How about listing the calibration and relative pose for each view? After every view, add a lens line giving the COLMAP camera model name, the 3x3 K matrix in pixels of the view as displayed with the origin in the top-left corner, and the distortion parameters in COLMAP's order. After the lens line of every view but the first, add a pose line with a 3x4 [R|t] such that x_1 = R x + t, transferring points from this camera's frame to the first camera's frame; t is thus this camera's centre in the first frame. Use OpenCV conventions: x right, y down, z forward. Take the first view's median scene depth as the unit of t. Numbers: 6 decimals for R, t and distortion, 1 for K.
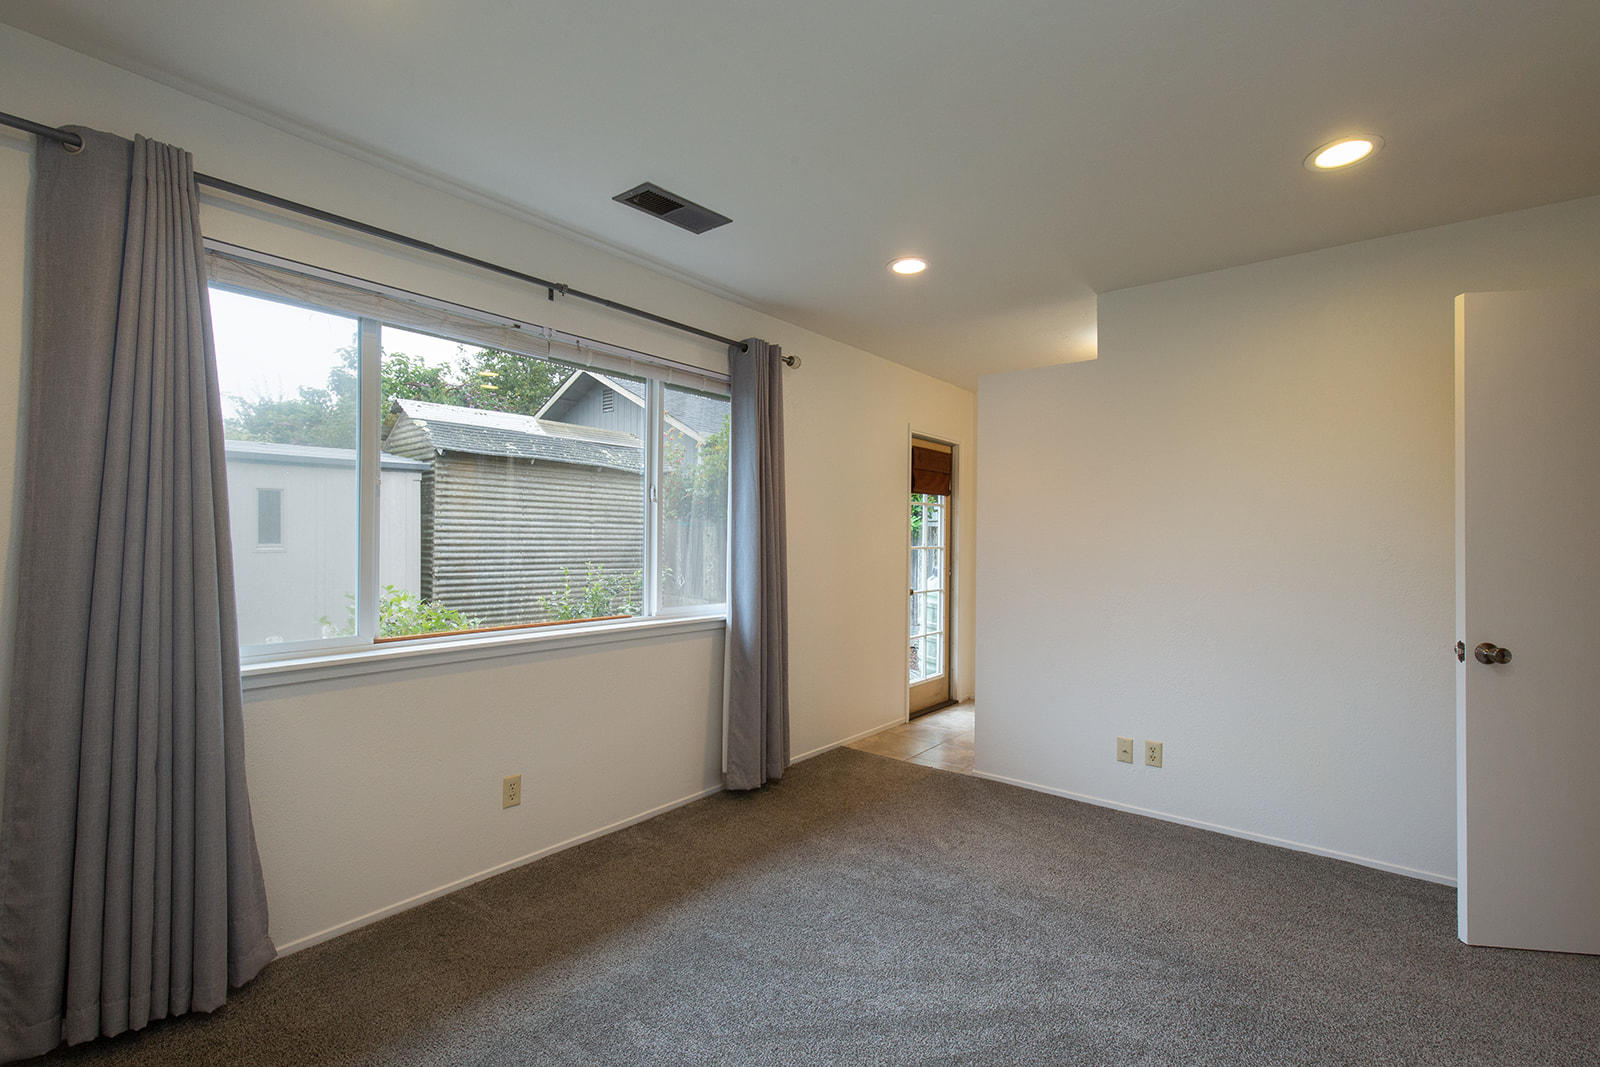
lens RADIAL K [[727.3, 0, 795.4], [0, 727.3, 546.7], [0, 0, 1]] dist [0.002129, -0.000002]
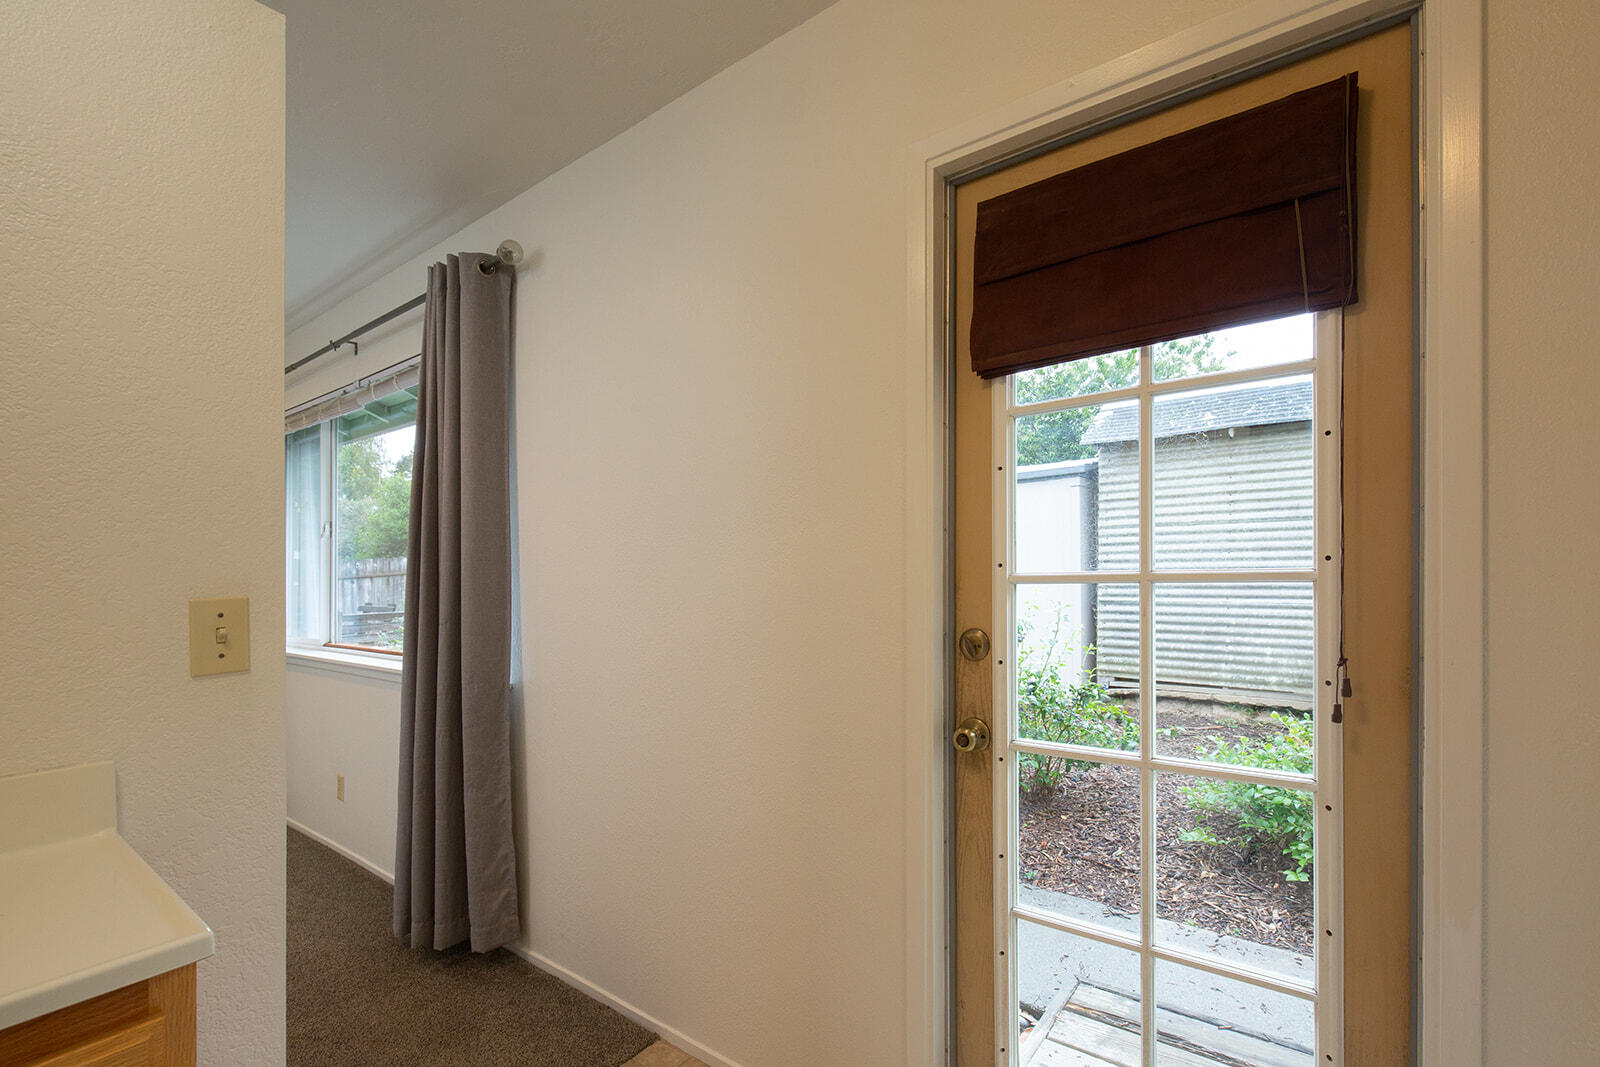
lens RADIAL K [[727.3, 0, 819.6], [0, 727.3, 560.4], [0, 0, 1]] dist [0.002129, -0.000002]
pose [[0.022995, -0.009400, -0.999691, 0.781570], [0.017399, 0.999808, -0.009000, -0.005564], [0.999584, -0.017187, 0.023154, 1.673371]]
